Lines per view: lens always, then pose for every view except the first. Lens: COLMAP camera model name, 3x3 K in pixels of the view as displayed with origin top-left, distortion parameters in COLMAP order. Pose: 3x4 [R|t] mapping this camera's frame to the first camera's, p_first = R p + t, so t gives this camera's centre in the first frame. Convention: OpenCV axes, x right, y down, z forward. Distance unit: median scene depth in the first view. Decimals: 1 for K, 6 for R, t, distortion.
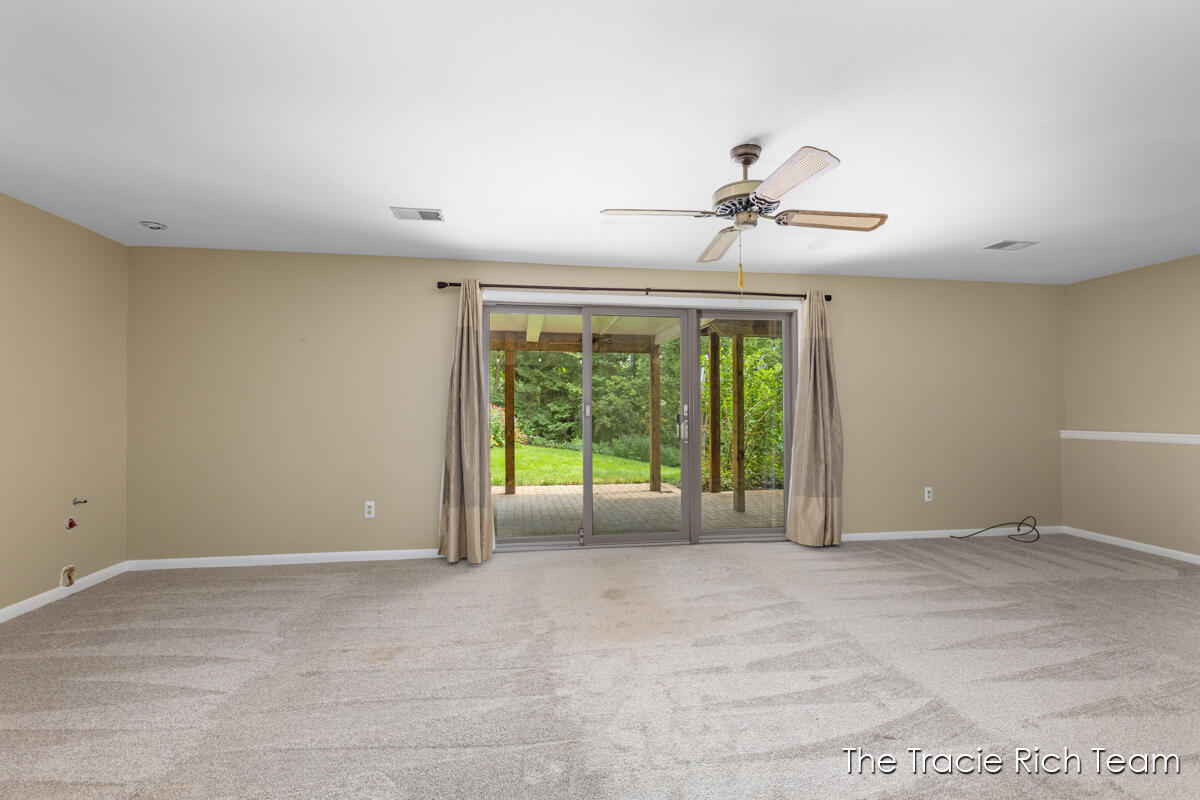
lens RADIAL K [[538.1, 0, 605.1], [0, 538.1, 395.9], [0, 0, 1]] dist [0.007115, -0.000514]
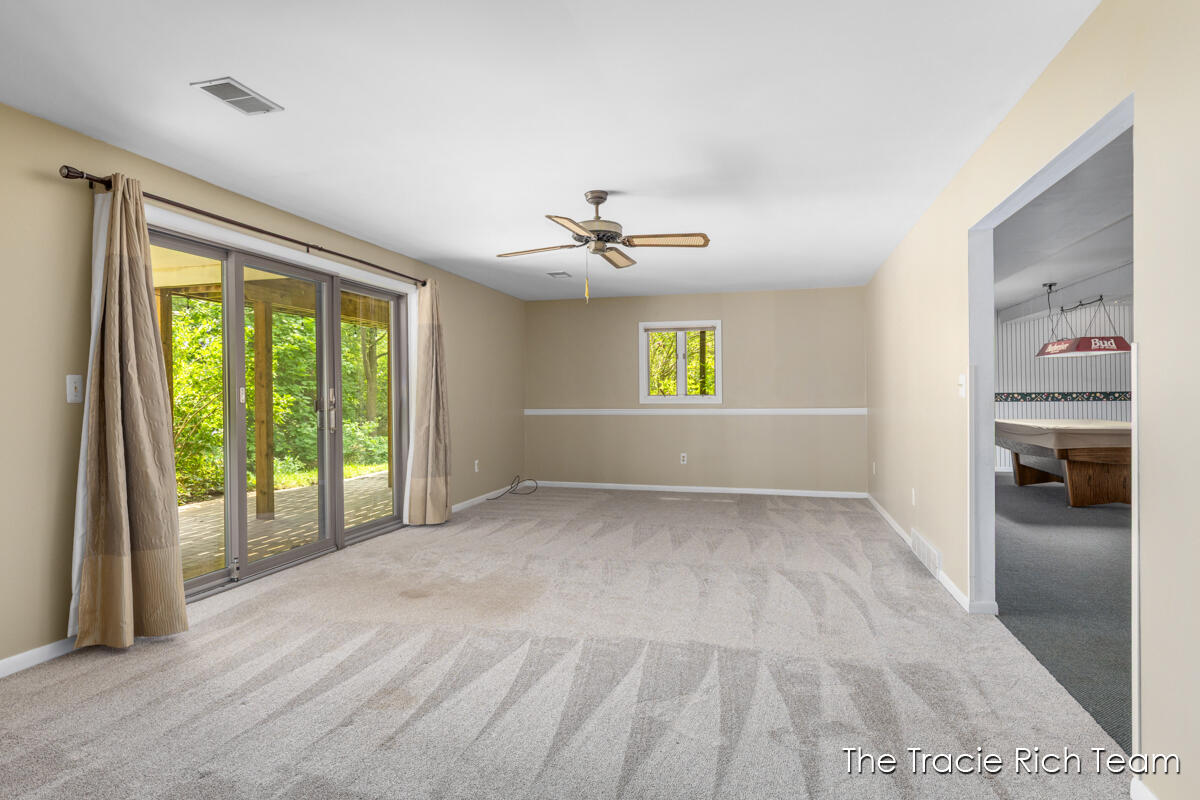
lens RADIAL K [[683.4, 0, 600.0], [0, 683.4, 400.0], [0, 0, 1]] dist [0.000691, 0.000149]
pose [[0.382784, -0.009353, 0.923791, -0.749175], [-0.023368, 0.999531, 0.019803, 0.003042], [-0.923542, -0.029168, 0.382386, 0.210977]]
